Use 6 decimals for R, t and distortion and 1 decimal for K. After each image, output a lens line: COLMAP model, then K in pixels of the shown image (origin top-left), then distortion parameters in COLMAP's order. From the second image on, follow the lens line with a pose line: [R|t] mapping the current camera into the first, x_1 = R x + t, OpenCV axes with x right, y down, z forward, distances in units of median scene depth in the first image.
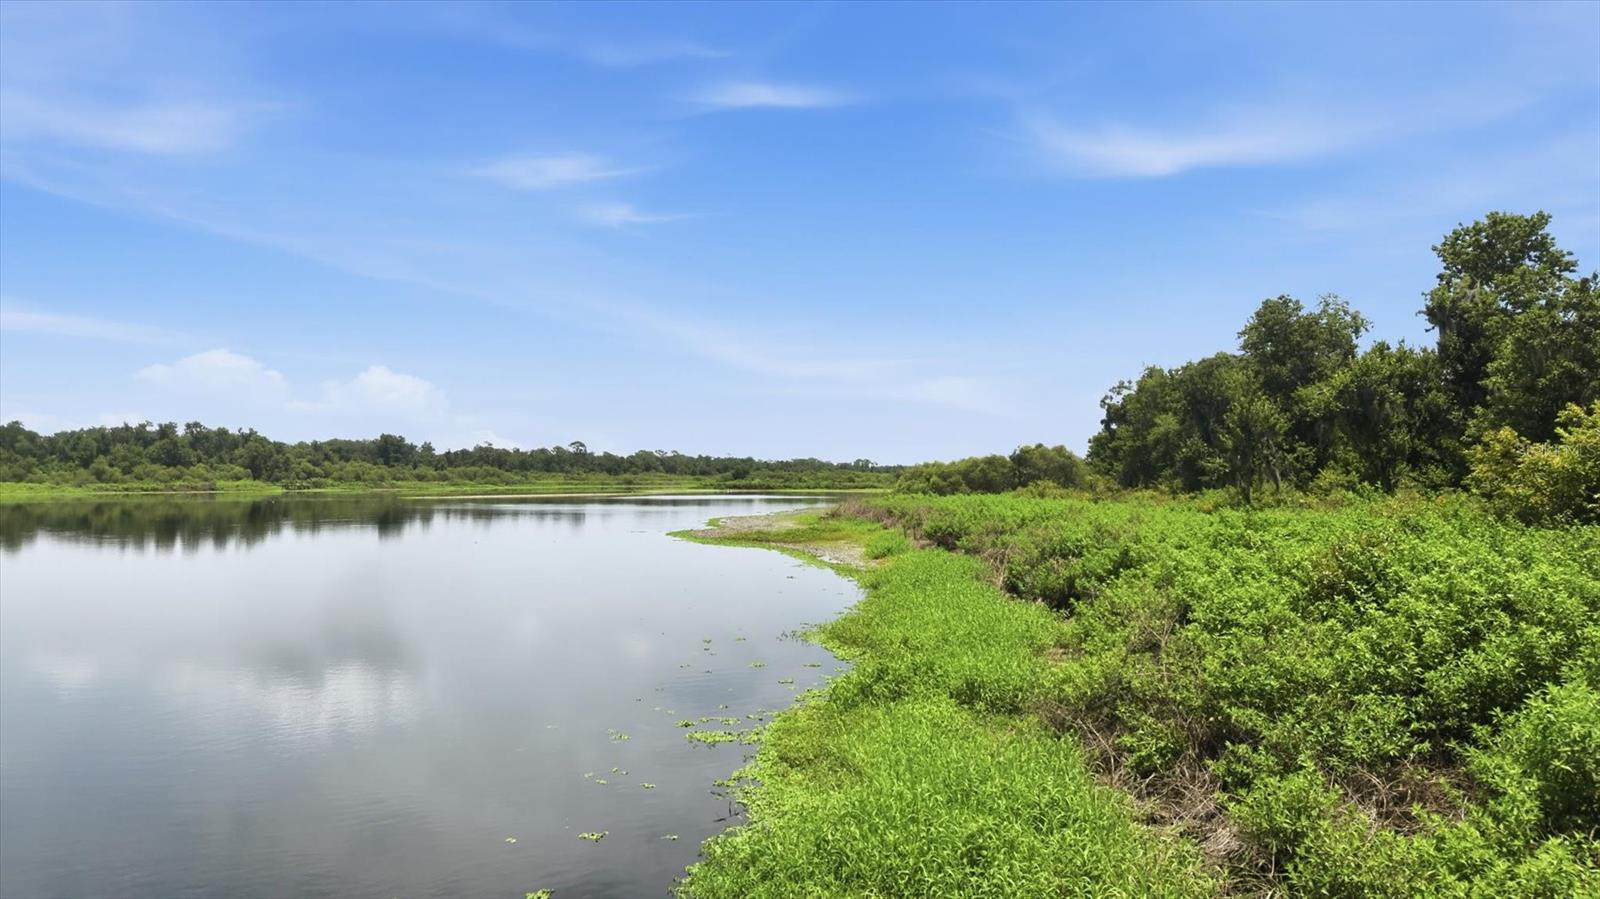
lens RADIAL K [[1084.7, 0, 797.5], [0, 1084.7, 455.9], [0, 0, 1]] dist [0.051998, -0.052301]
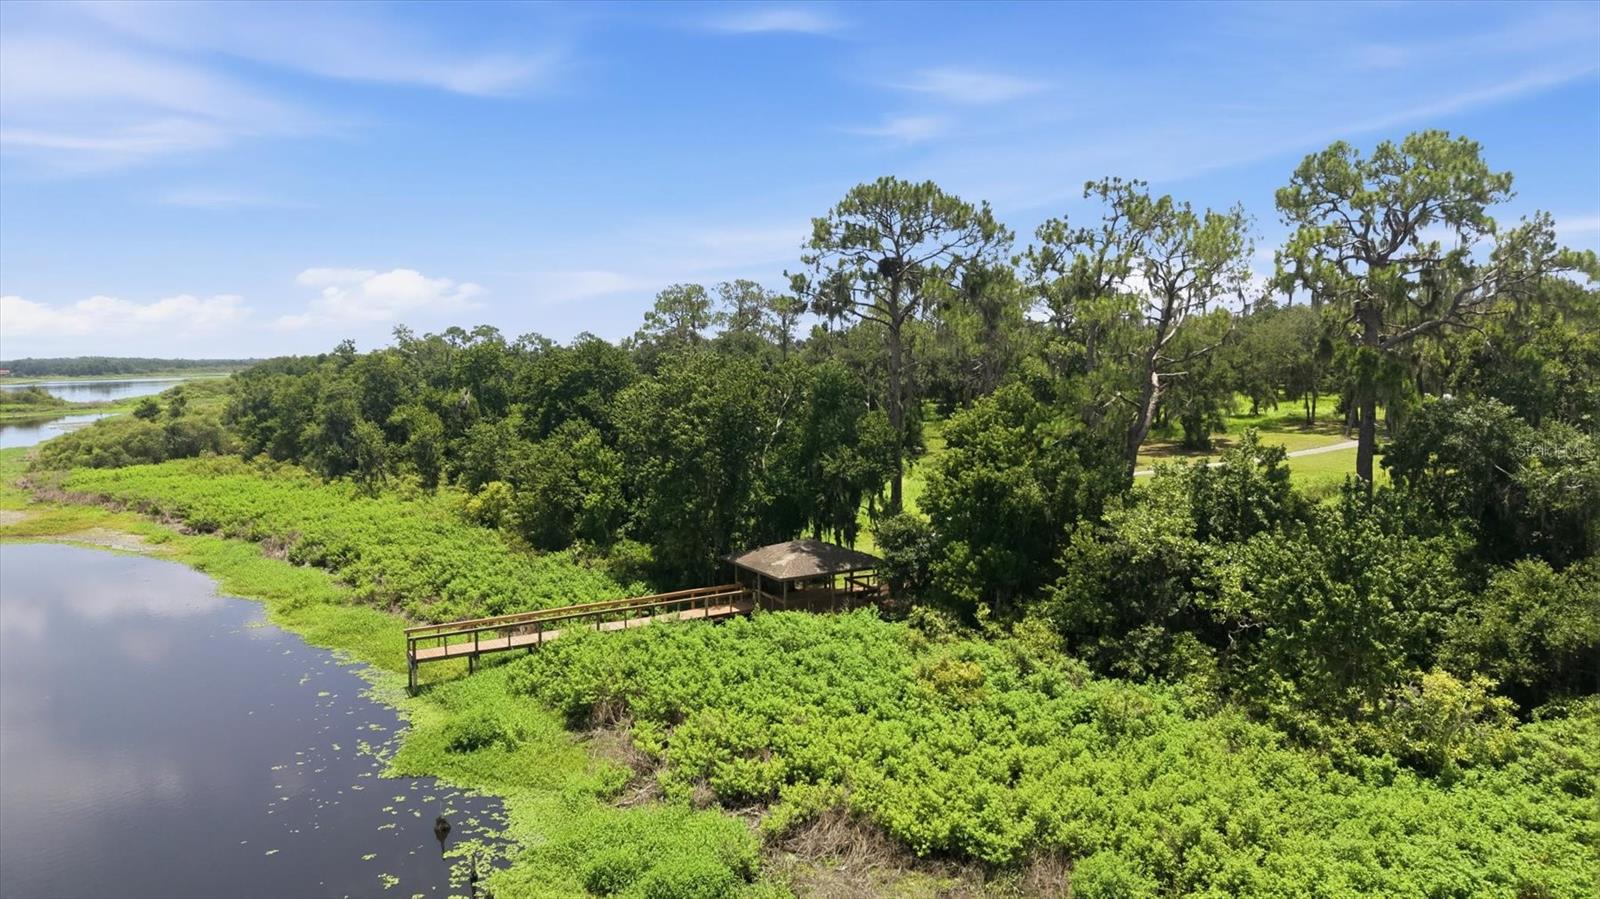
lens RADIAL K [[1091.8, 0, 800.0], [0, 1091.8, 449.5], [0, 0, 1]] dist [0.016406, 0.000889]
pose [[0.692790, -0.076747, 0.717044, -1.803518], [0.003248, 0.994643, 0.103322, -0.893515], [-0.721132, -0.069251, 0.689327, -3.572481]]
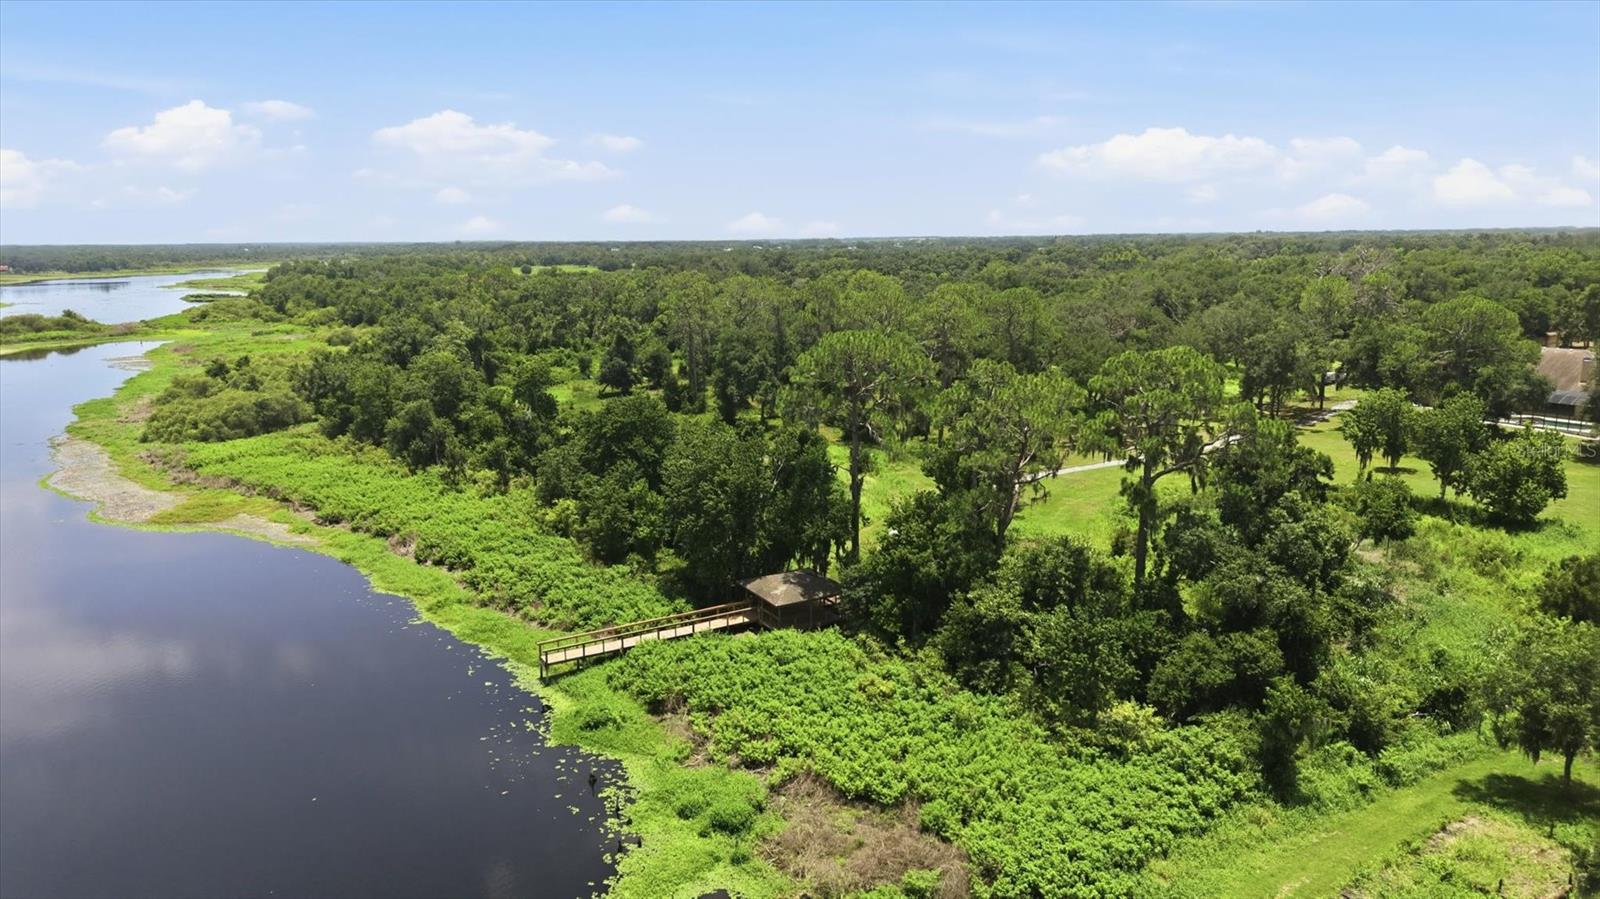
lens RADIAL K [[1084.7, 0, 797.5], [0, 1084.7, 455.9], [0, 0, 1]] dist [0.051998, -0.052301]
pose [[0.690479, -0.152377, 0.707121, -3.129665], [-0.000017, 0.977557, 0.210670, -2.117851], [-0.723353, -0.145475, 0.674980, -4.881295]]
